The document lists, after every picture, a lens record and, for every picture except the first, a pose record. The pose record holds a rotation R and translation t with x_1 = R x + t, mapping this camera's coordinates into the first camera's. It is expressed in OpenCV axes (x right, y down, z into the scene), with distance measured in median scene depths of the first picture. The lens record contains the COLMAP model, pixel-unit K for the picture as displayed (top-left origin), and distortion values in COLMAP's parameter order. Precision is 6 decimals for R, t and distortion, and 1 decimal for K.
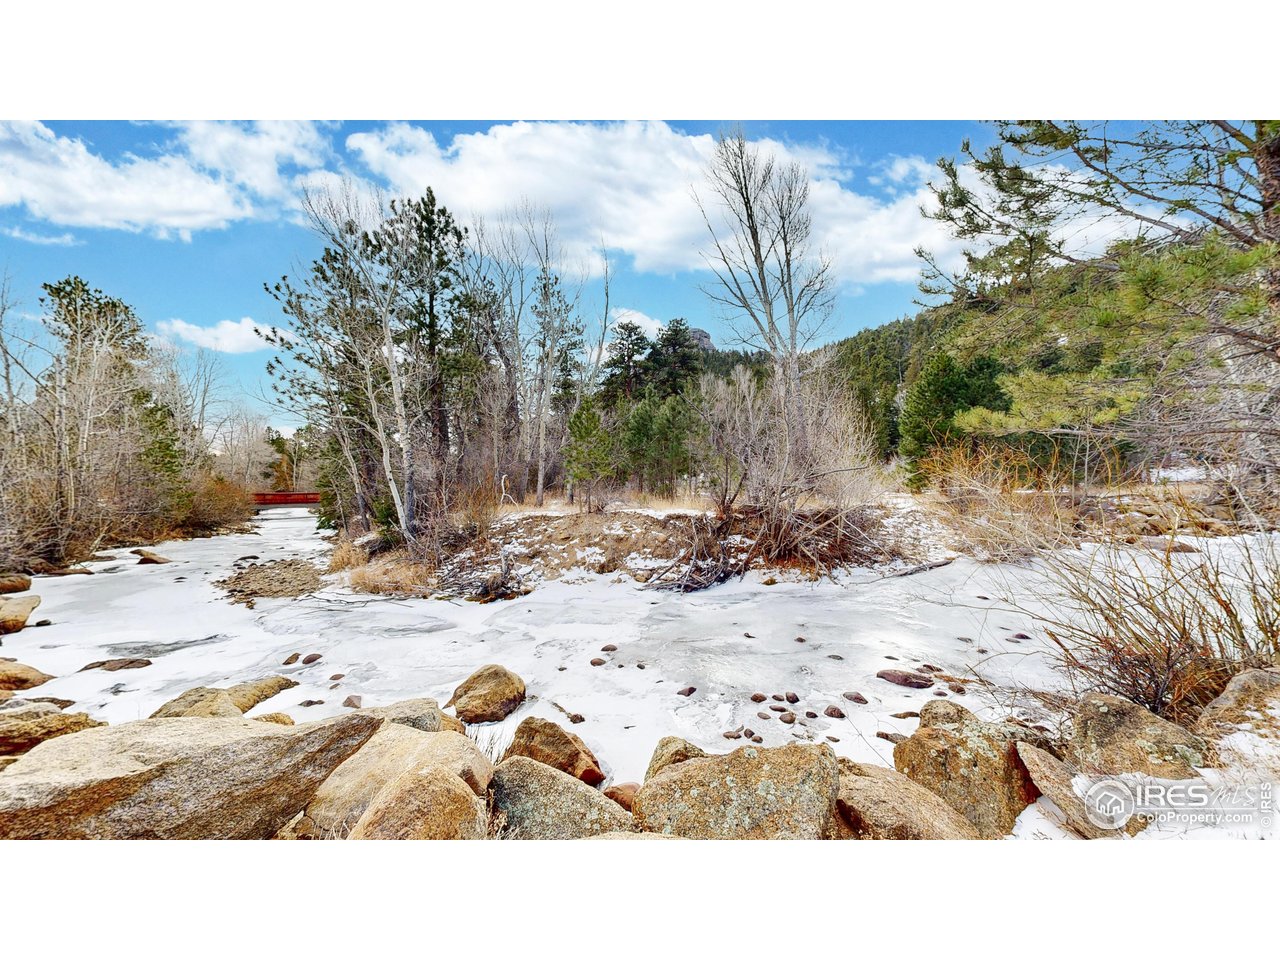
lens RADIAL K [[405.6, 0, 634.3], [0, 405.6, 479.9], [0, 0, 1]] dist [-0.001449, -0.000014]
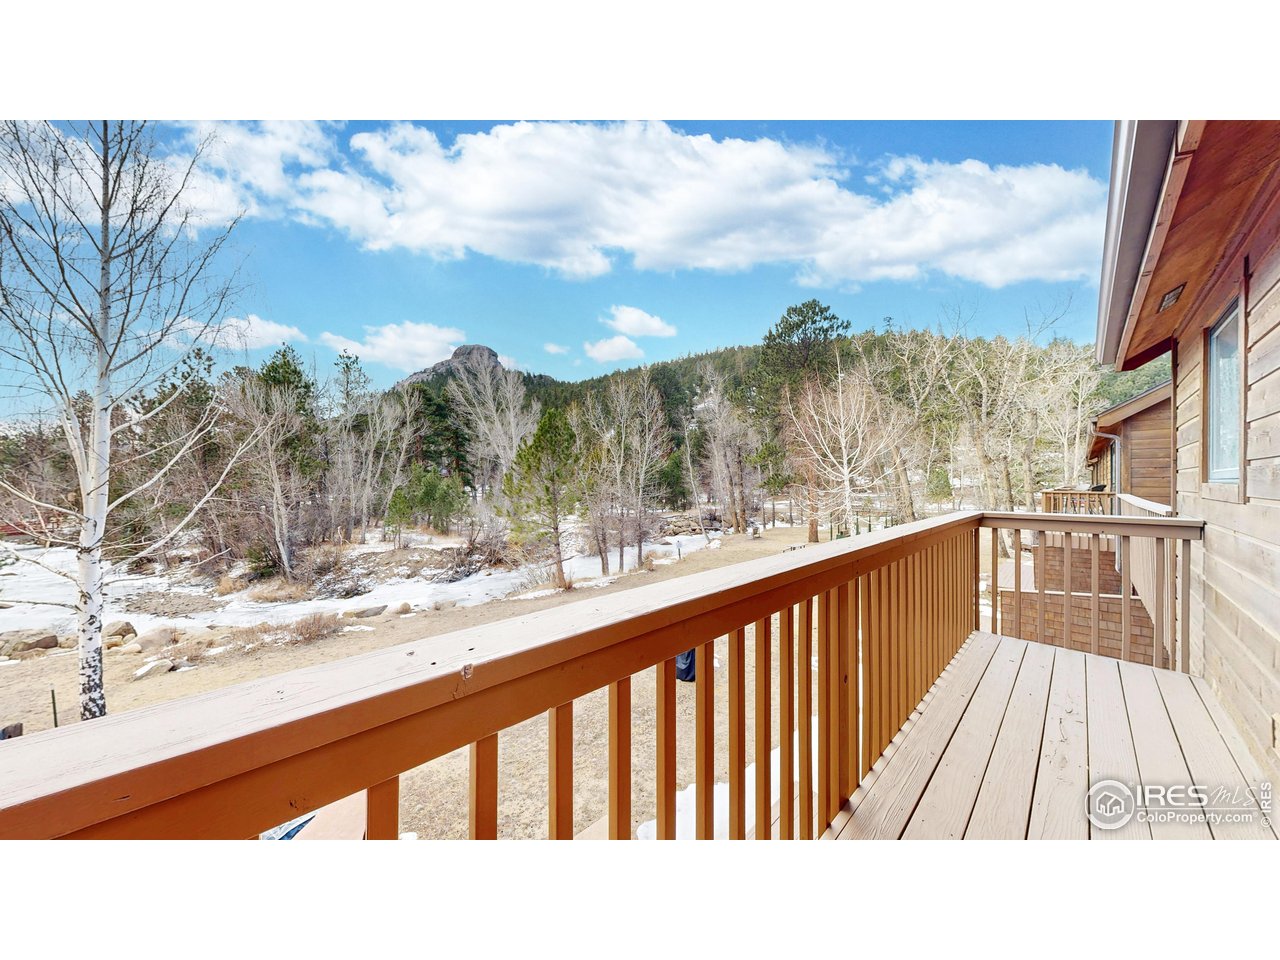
lens RADIAL K [[405.6, 0, 634.3], [0, 405.6, 479.9], [0, 0, 1]] dist [-0.001449, -0.000014]
pose [[0.883234, 0.003093, 0.468923, -0.030607], [-0.018980, 0.999395, 0.029157, -0.370511], [-0.468549, -0.034653, 0.882758, -1.413490]]
